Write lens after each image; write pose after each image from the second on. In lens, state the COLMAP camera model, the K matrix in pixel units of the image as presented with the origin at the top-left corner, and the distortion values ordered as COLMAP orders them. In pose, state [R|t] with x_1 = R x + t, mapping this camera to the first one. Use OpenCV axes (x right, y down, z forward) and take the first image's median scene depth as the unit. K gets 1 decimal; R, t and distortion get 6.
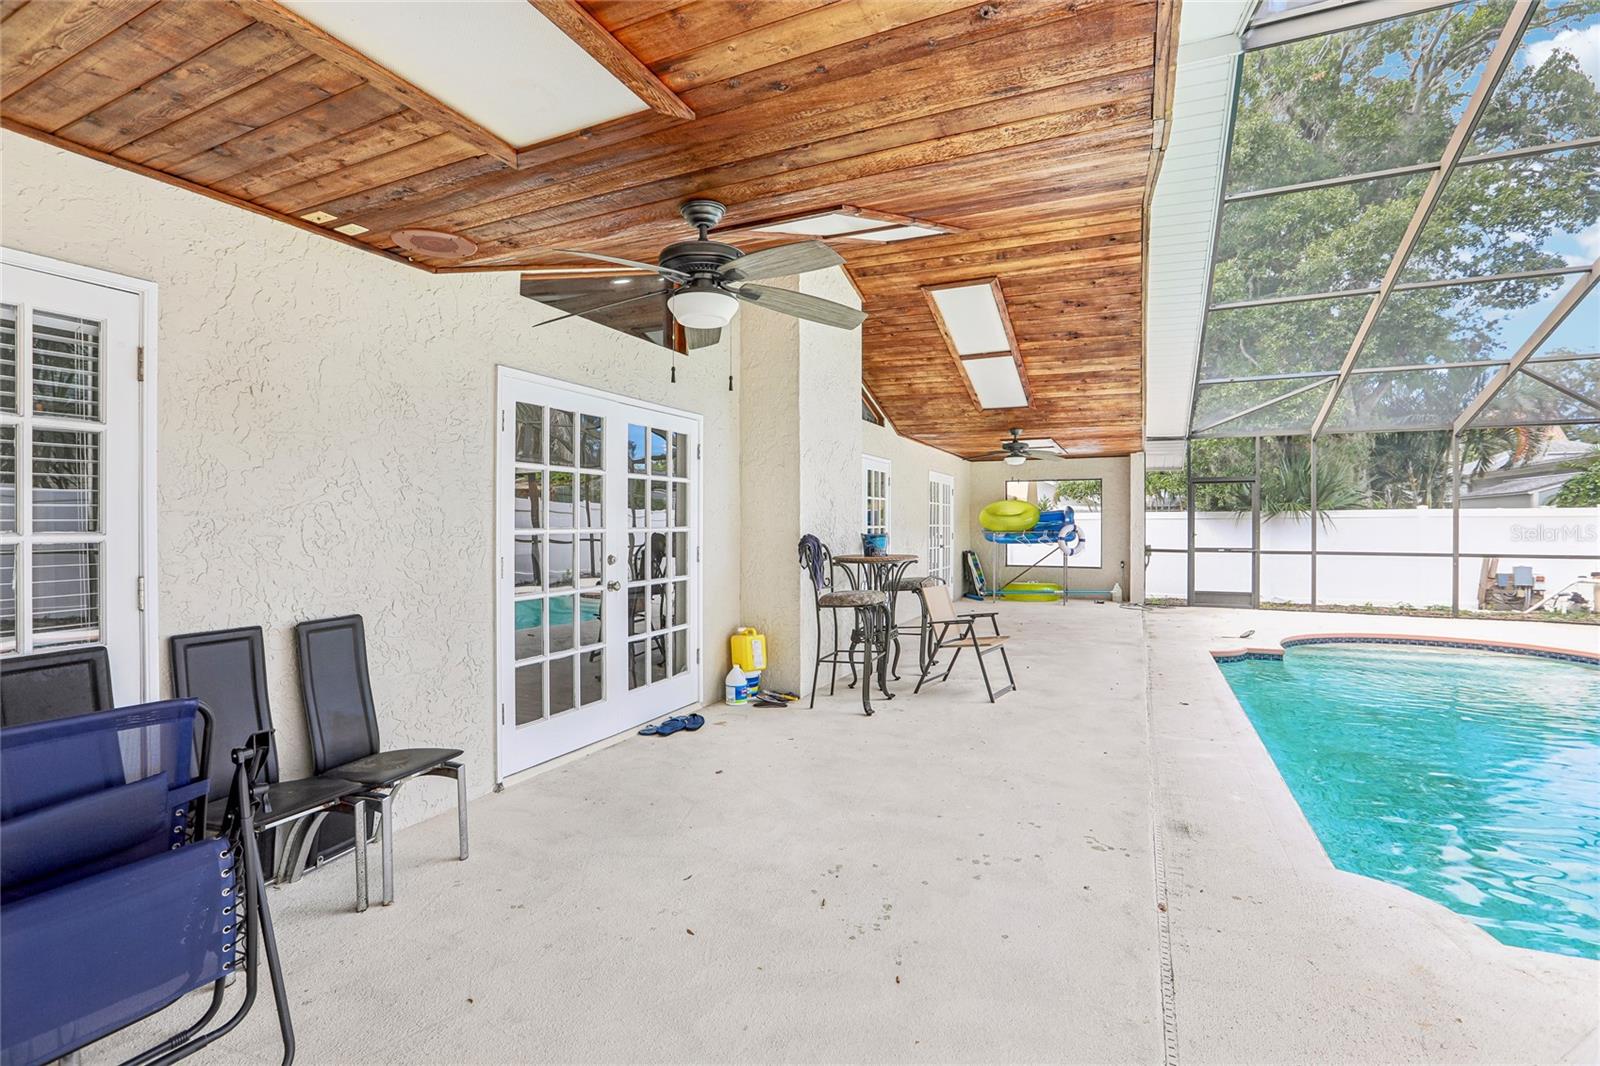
lens RADIAL K [[732.9, 0, 809.0], [0, 732.9, 524.2], [0, 0, 1]] dist [-0.030847, 0.006035]
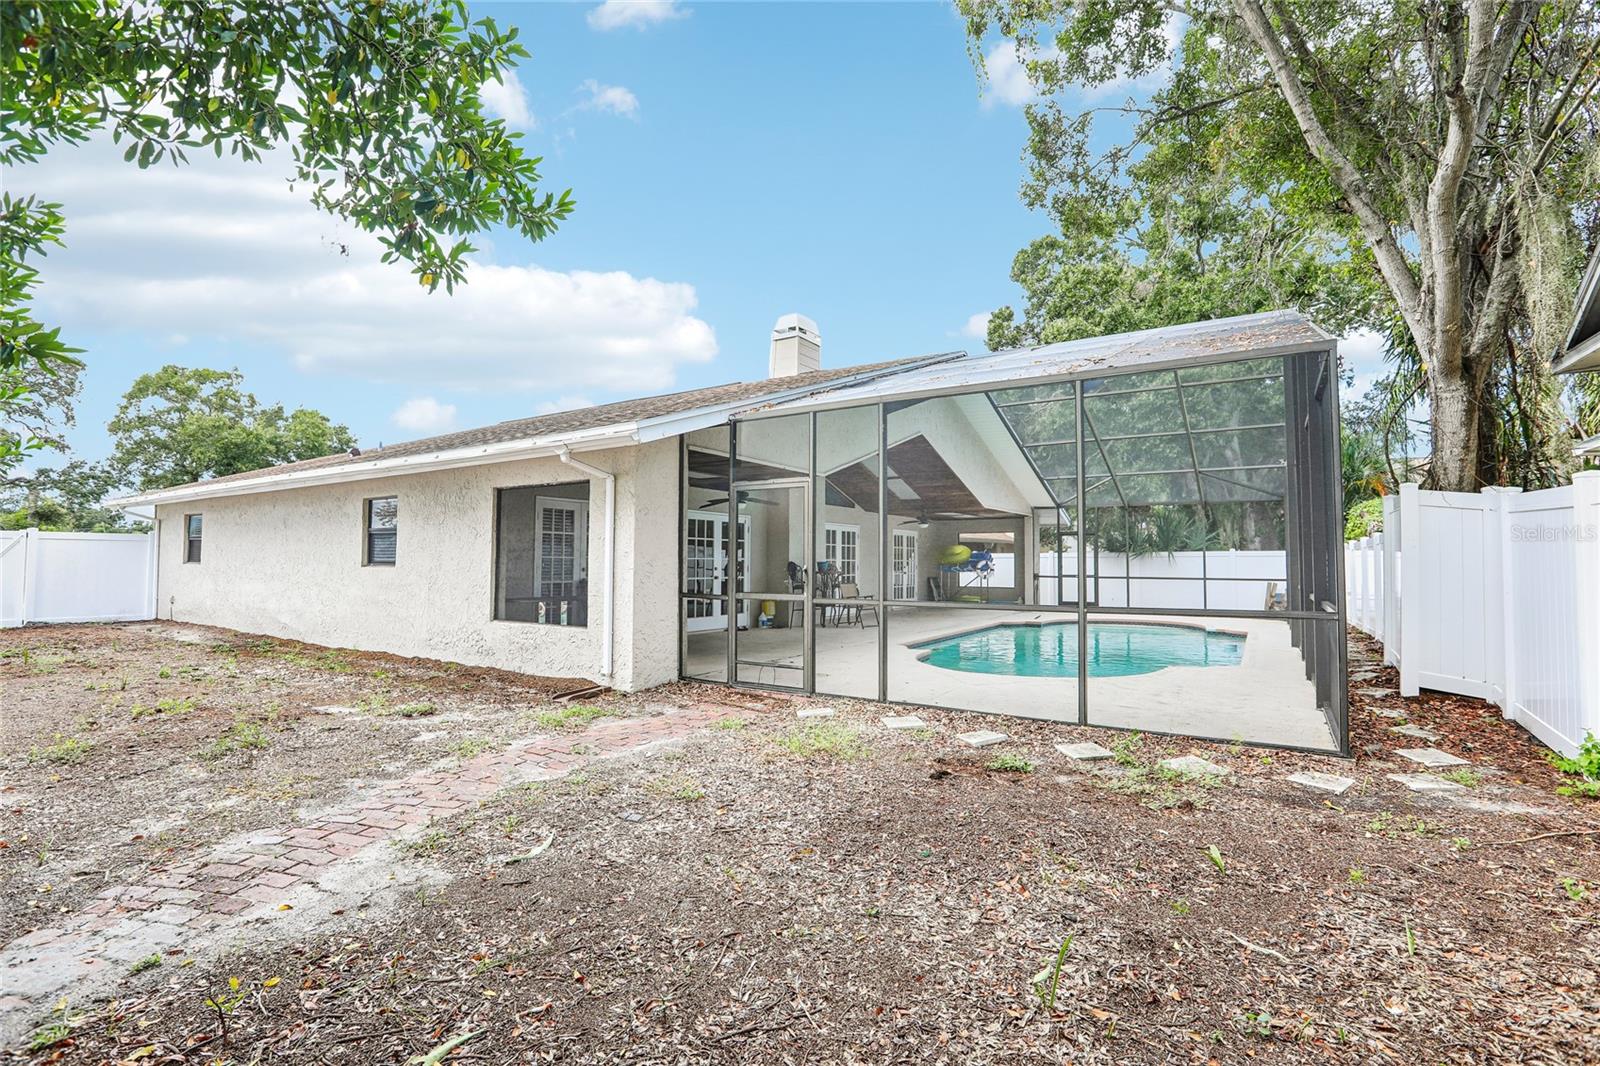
lens RADIAL K [[732.9, 0, 792.0], [0, 732.9, 546.9], [0, 0, 1]] dist [-0.030847, 0.006035]
pose [[0.987151, 0.000493, -0.159790, 0.333432], [-0.003948, 0.999765, -0.021306, 0.013492], [0.159742, 0.021663, 0.986921, -1.239950]]
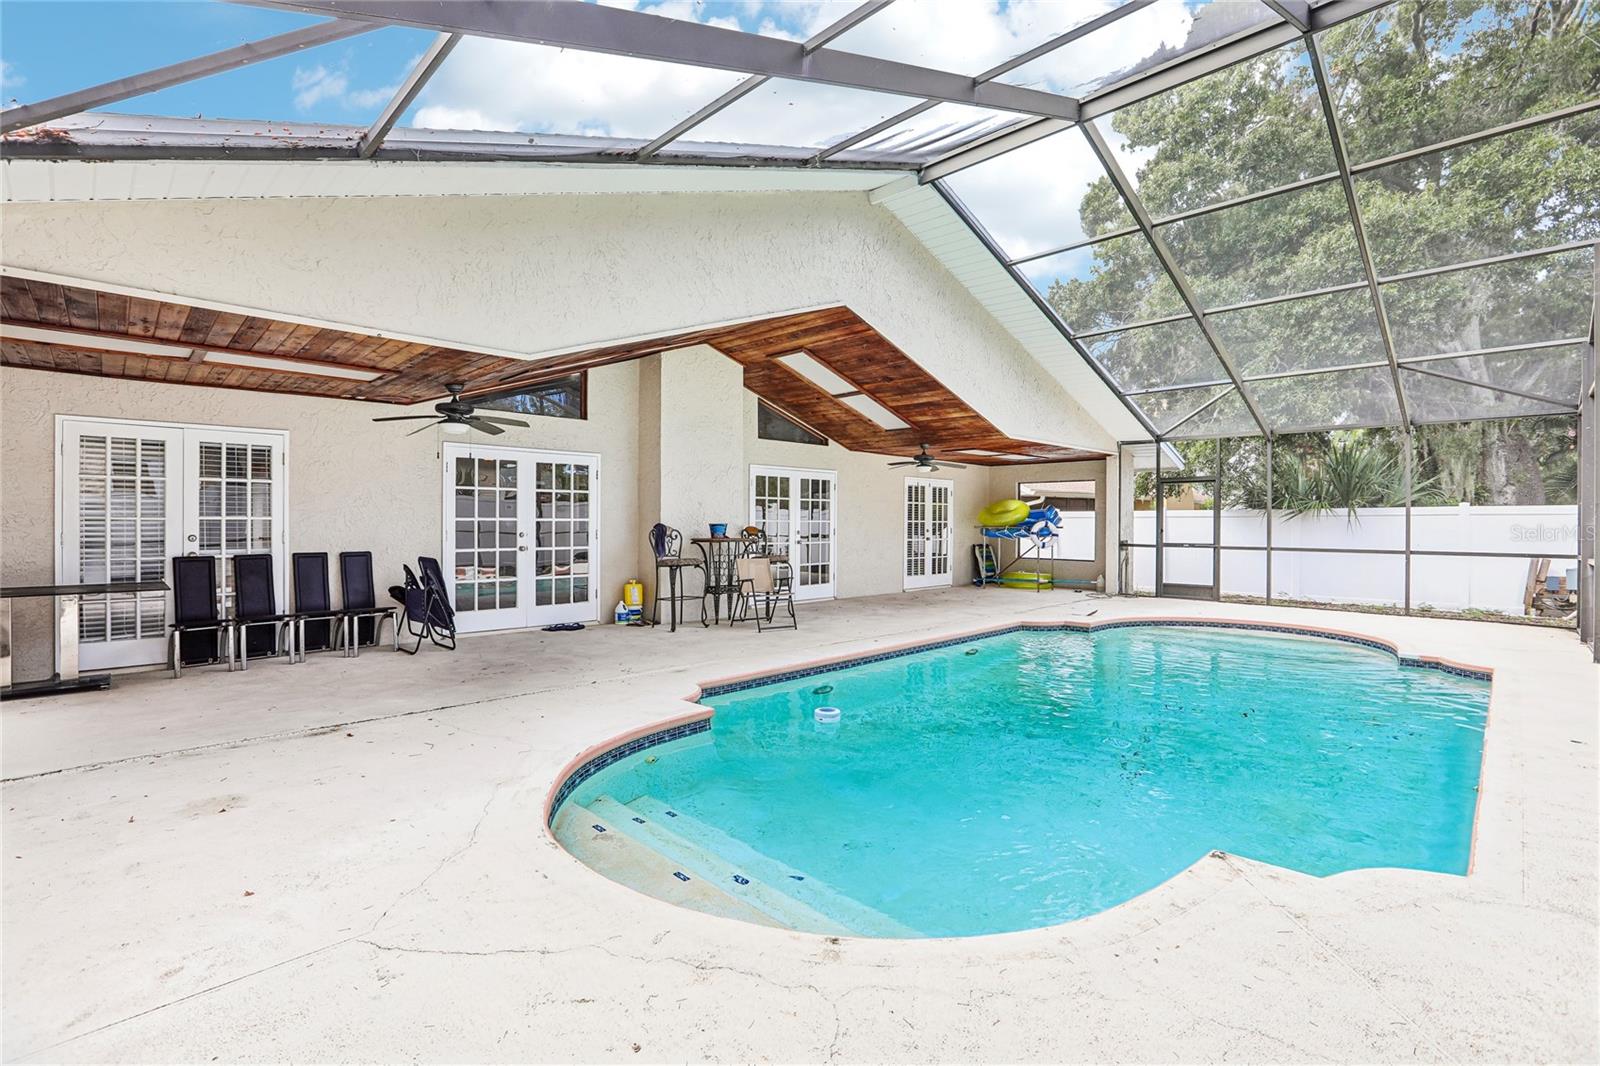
lens RADIAL K [[732.9, 0, 799.4], [0, 732.9, 527.9], [0, 0, 1]] dist [-0.030847, 0.006035]
pose [[0.932409, 0.005023, -0.361369, 0.721290], [-0.003704, 0.999984, 0.004343, 0.012757], [0.361385, -0.002711, 0.932413, -0.339288]]
